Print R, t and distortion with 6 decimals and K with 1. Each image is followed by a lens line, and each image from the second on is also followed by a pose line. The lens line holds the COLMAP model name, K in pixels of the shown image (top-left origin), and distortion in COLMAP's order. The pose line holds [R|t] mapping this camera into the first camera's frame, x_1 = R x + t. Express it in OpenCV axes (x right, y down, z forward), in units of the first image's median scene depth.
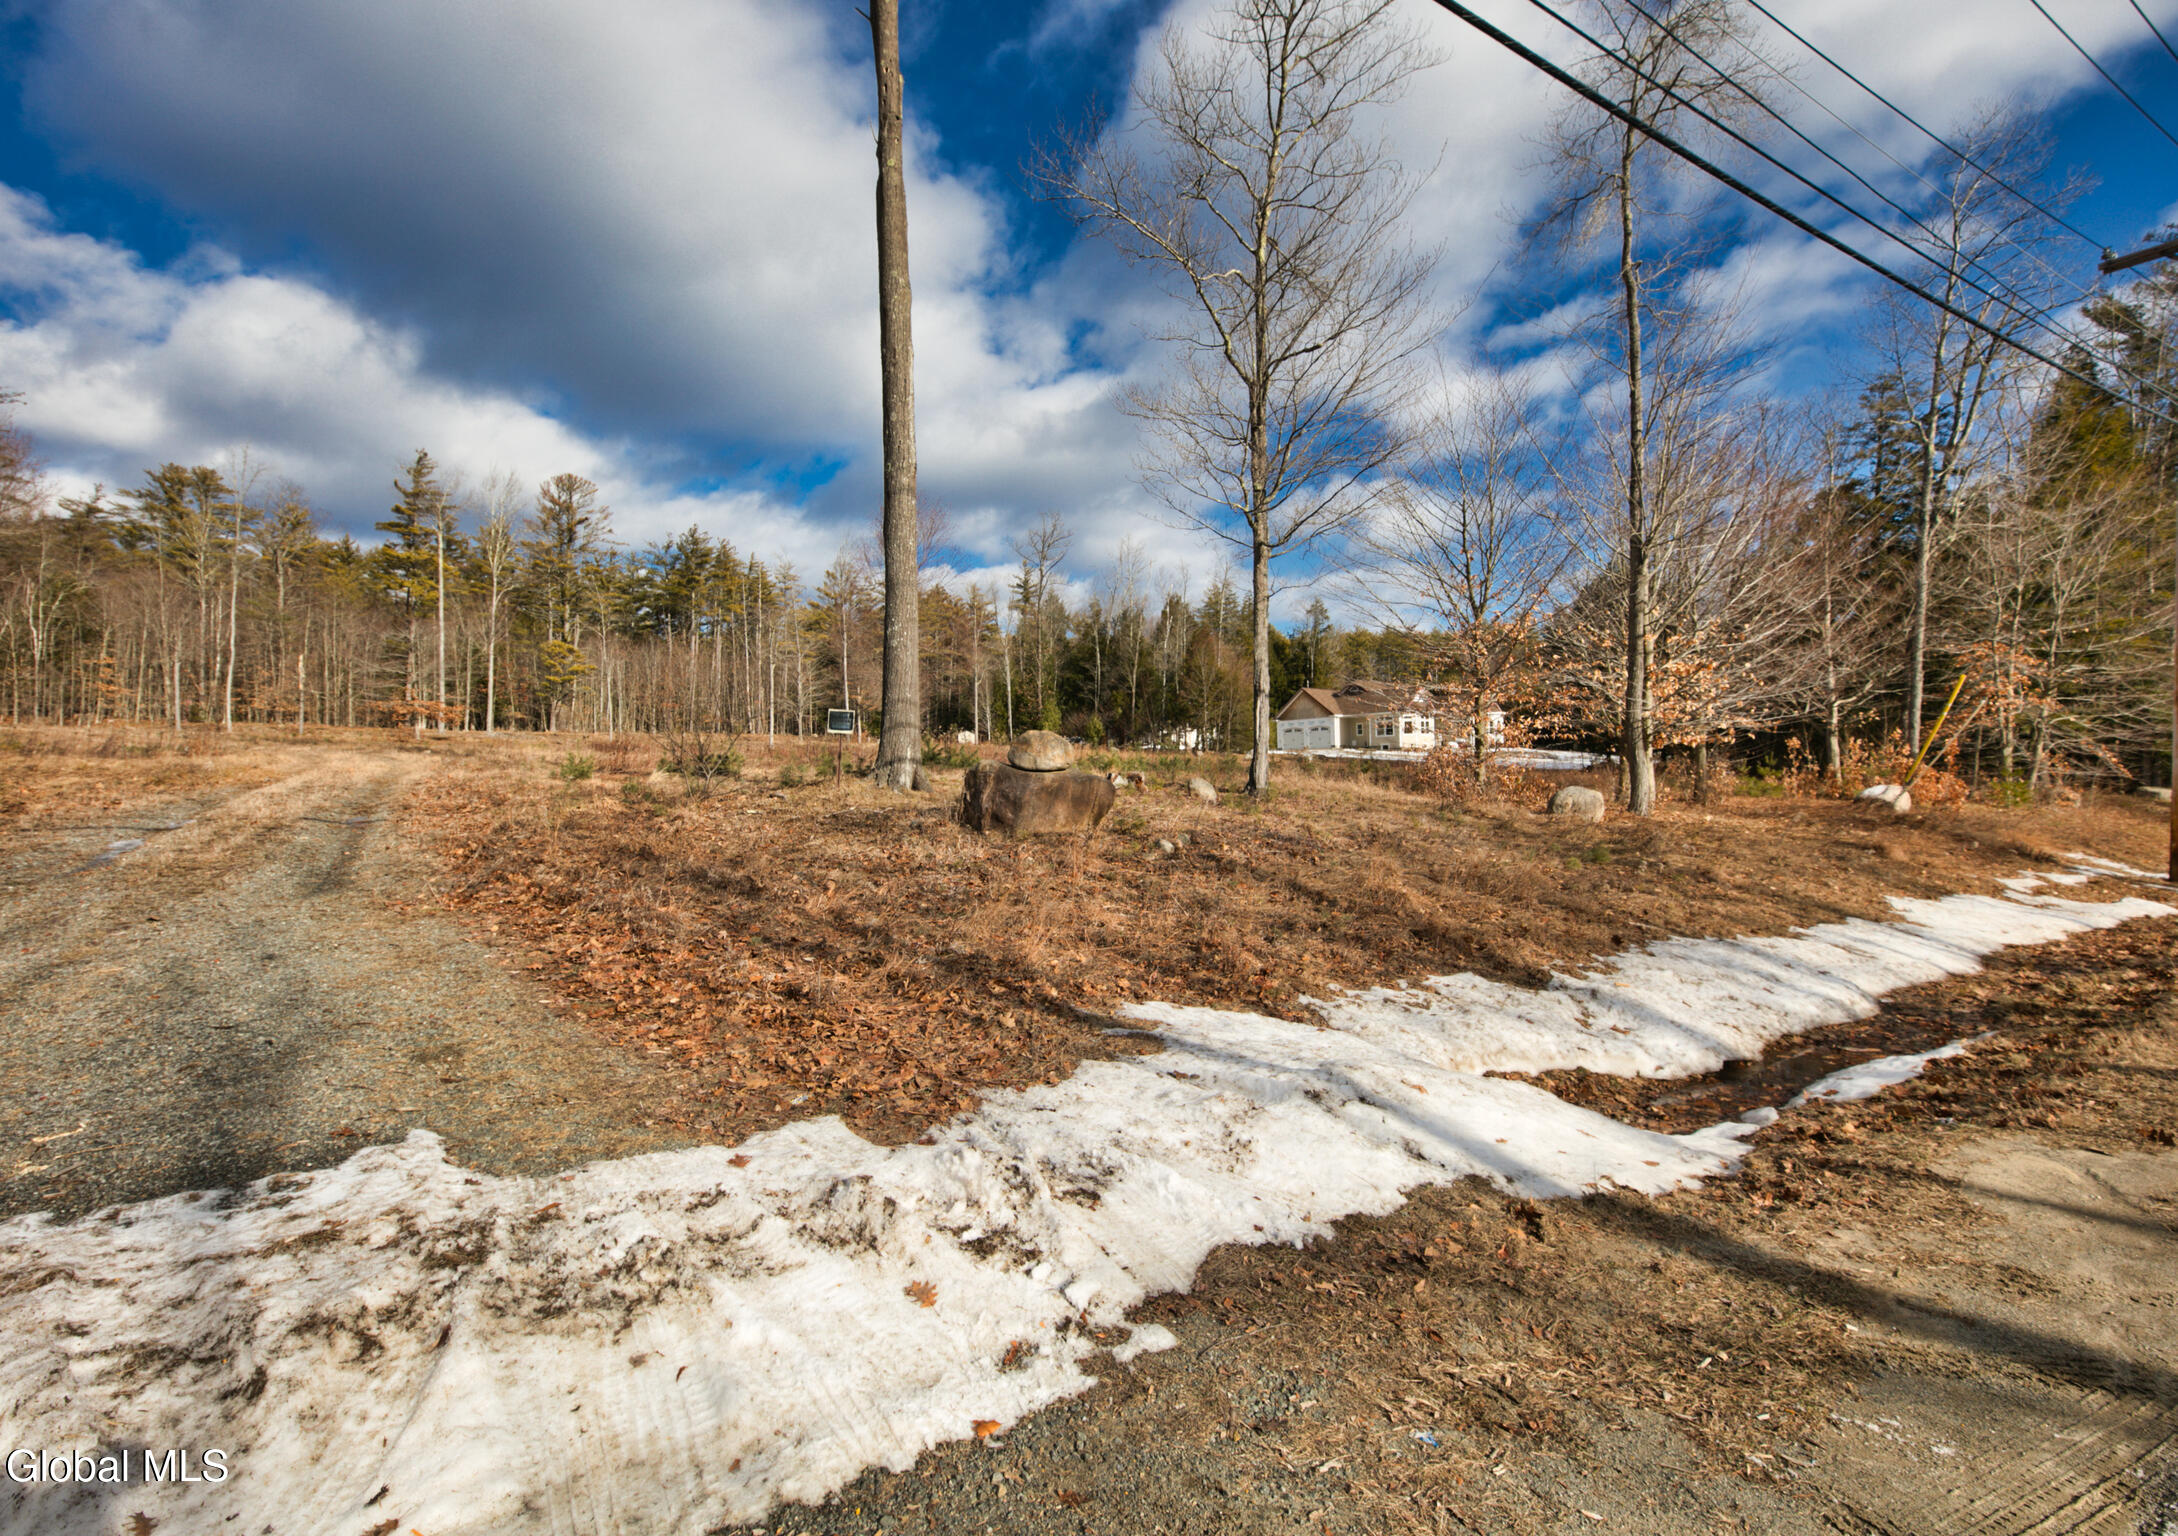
lens RADIAL K [[997.9, 0, 1097.1], [0, 997.9, 757.9], [0, 0, 1]] dist [0.032951, 0.000491]
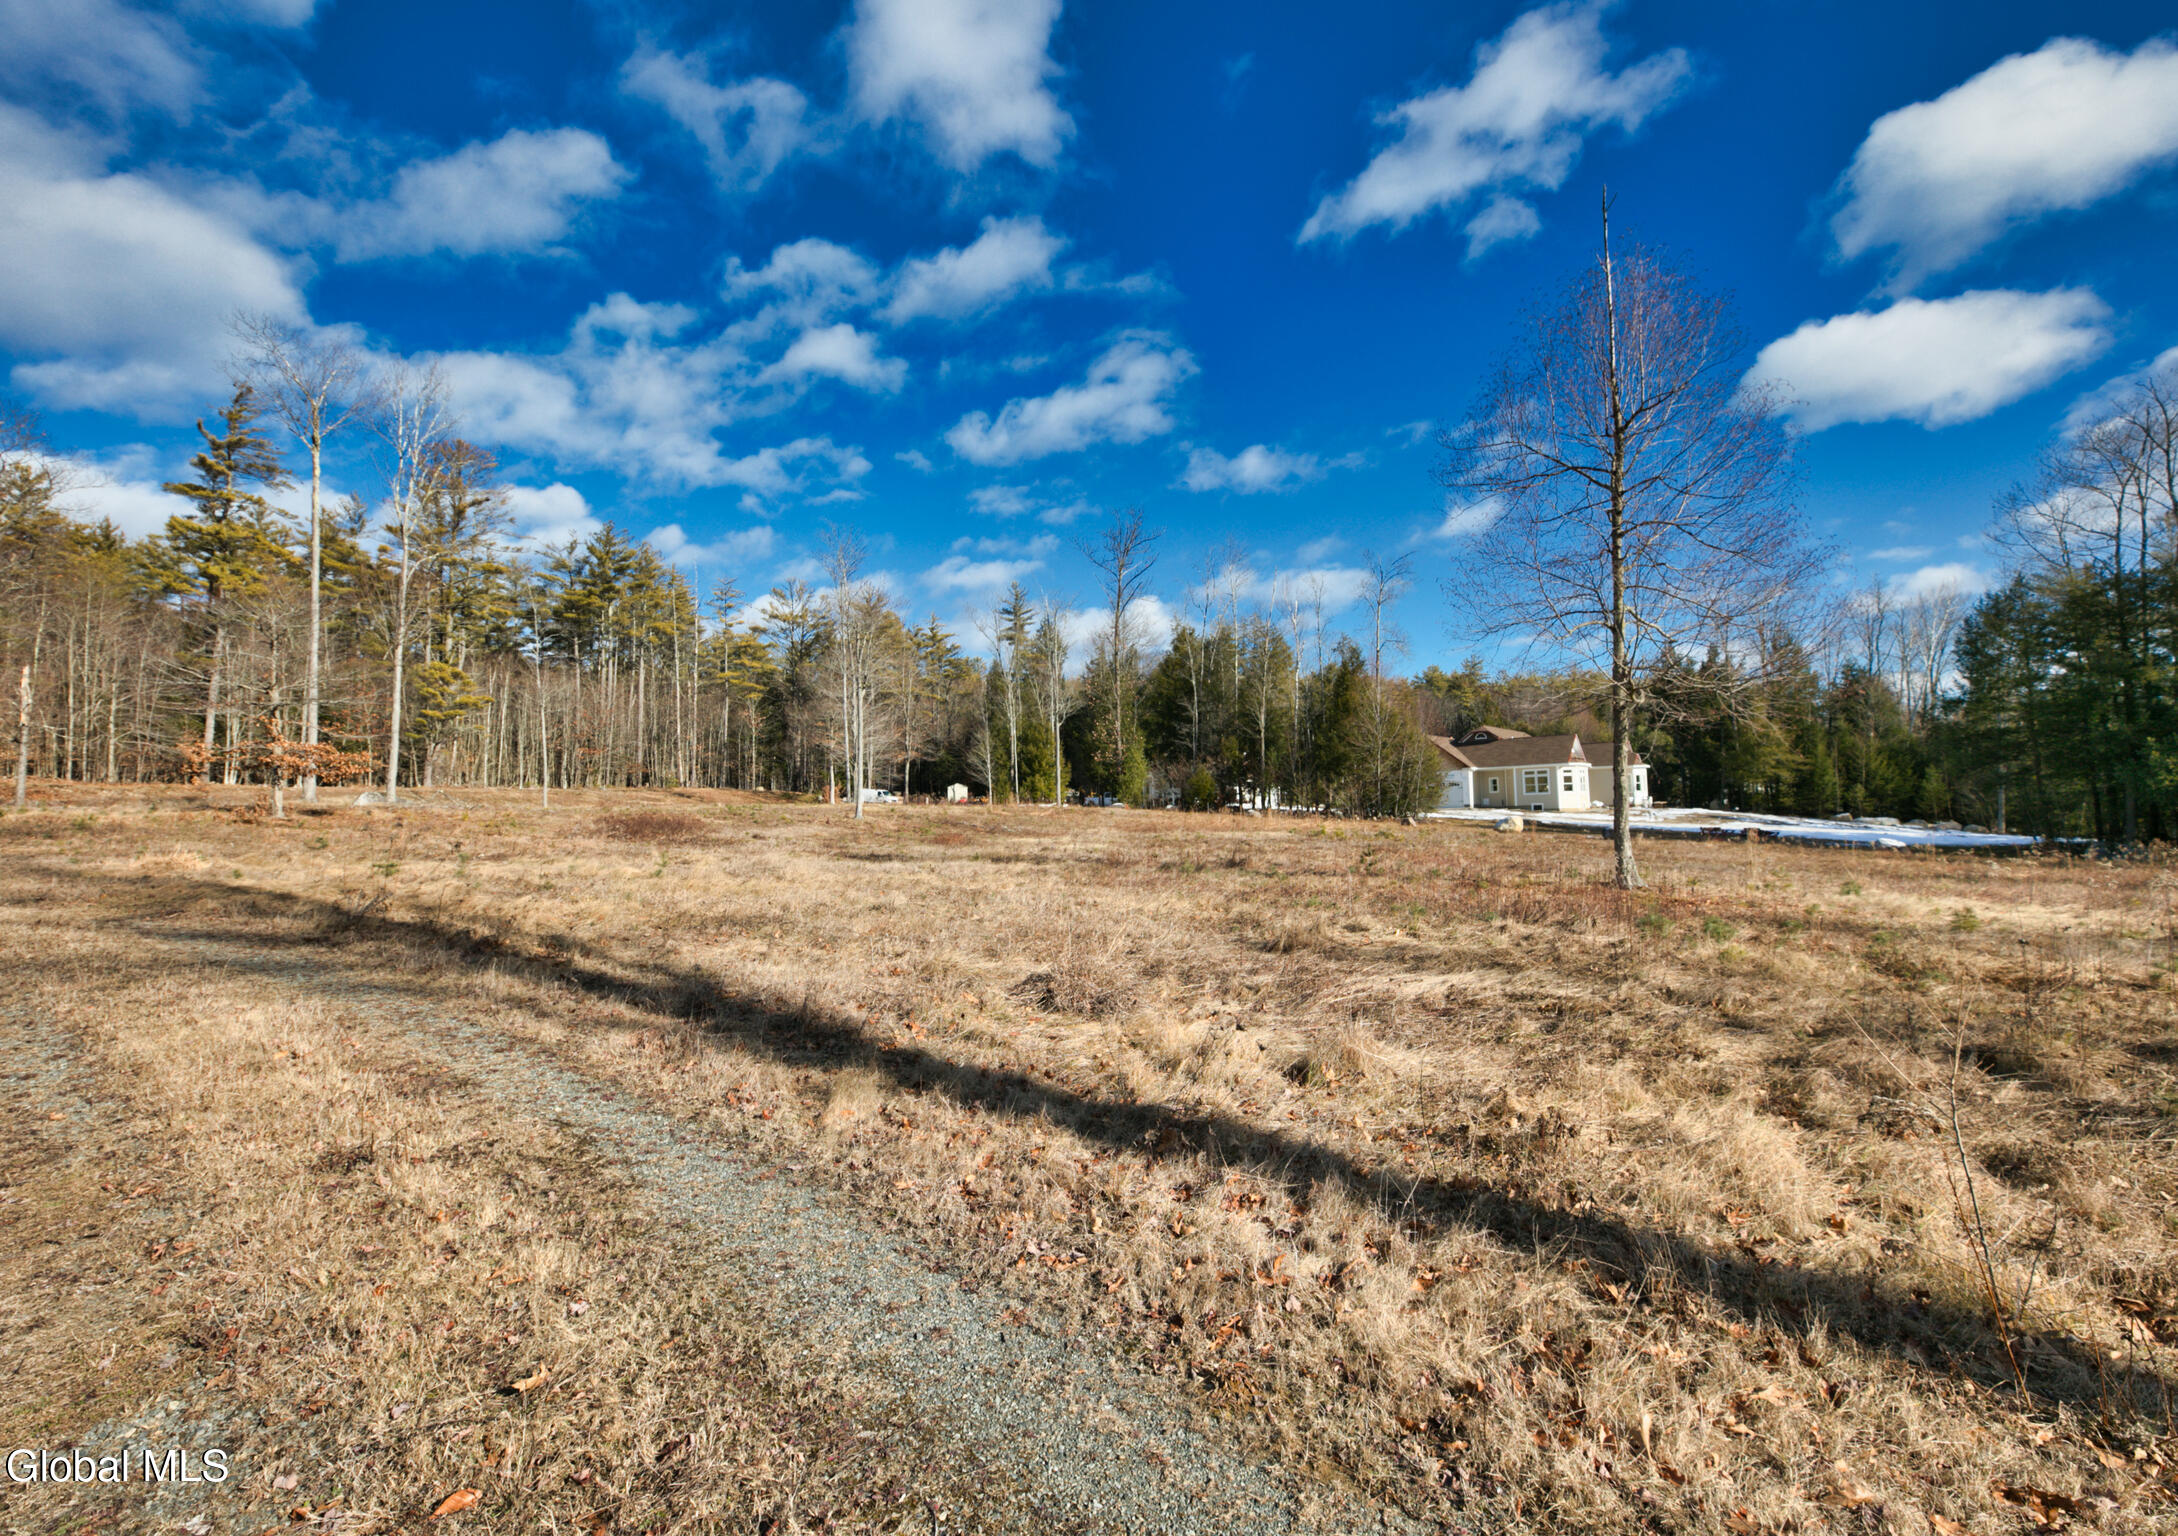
lens RADIAL K [[997.9, 0, 1097.1], [0, 997.9, 757.9], [0, 0, 1]] dist [0.032951, 0.000491]
pose [[0.990007, 0.004900, 0.140931, -1.108174], [0.001648, 0.998926, -0.046309, -0.080311], [-0.141007, 0.046078, 0.988936, 1.418484]]
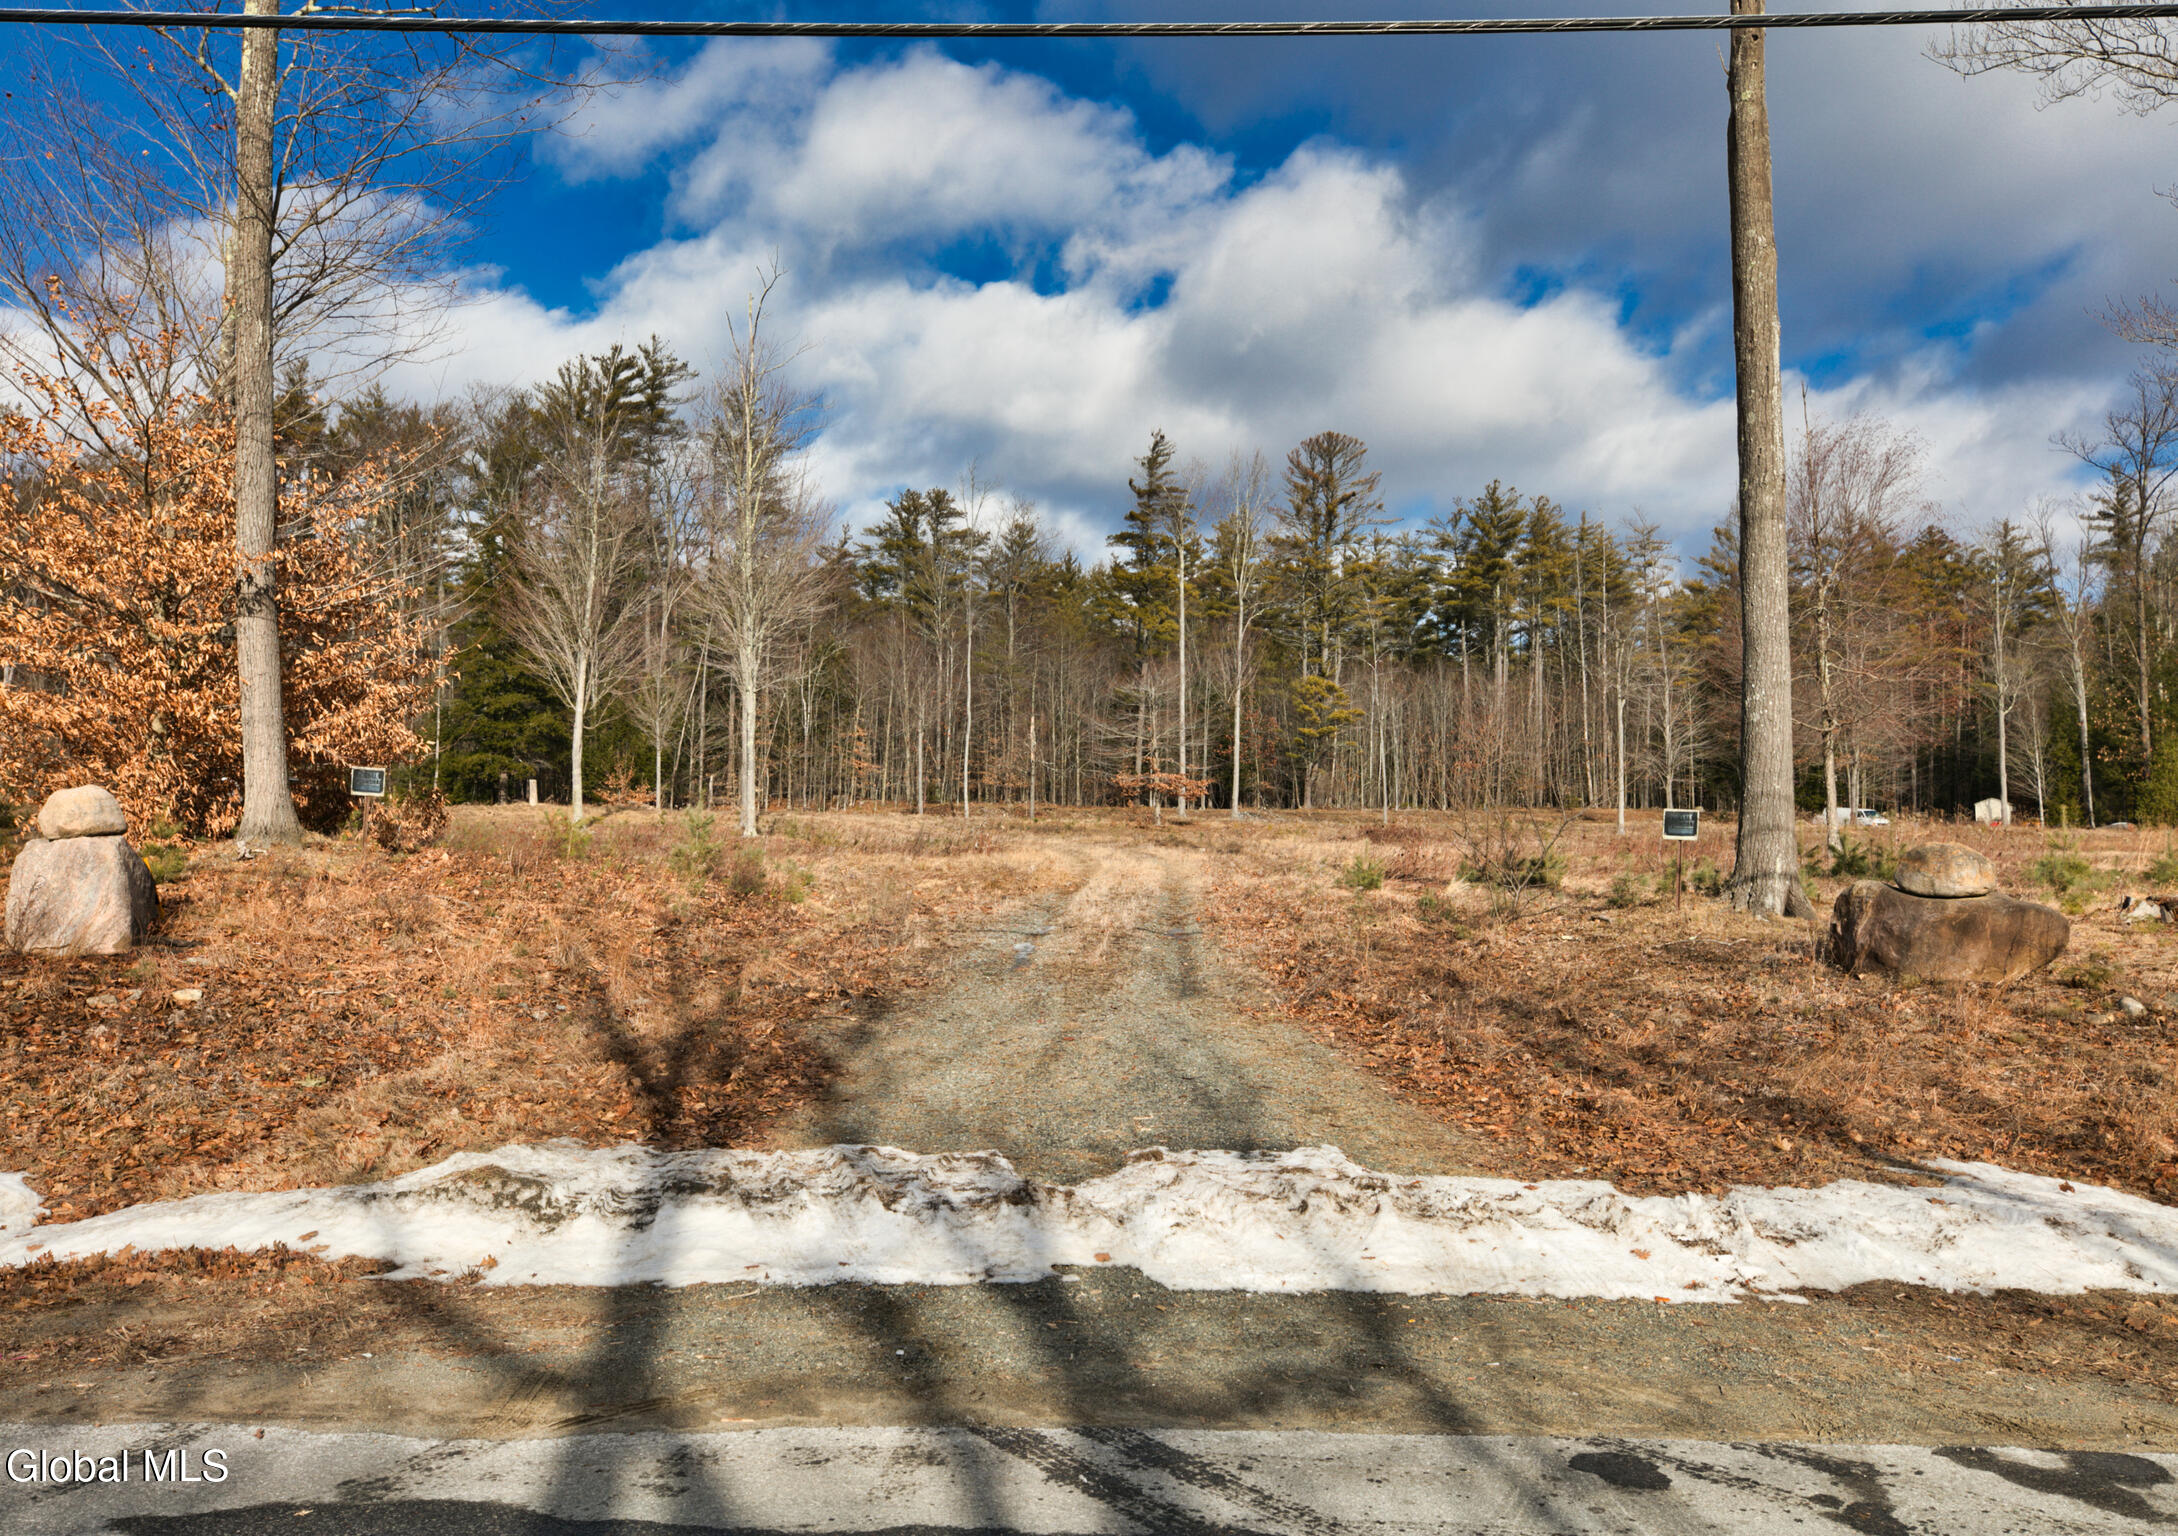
lens RADIAL K [[1740.4, 0, 1089.0], [0, 1740.4, 768.0], [0, 0, 1]] dist [0.035246, 0.002990]
pose [[0.816722, -0.022391, -0.576596, 0.140102], [-0.002575, 0.999095, -0.042445, -0.020048], [0.577025, 0.036151, 0.815926, -0.342184]]
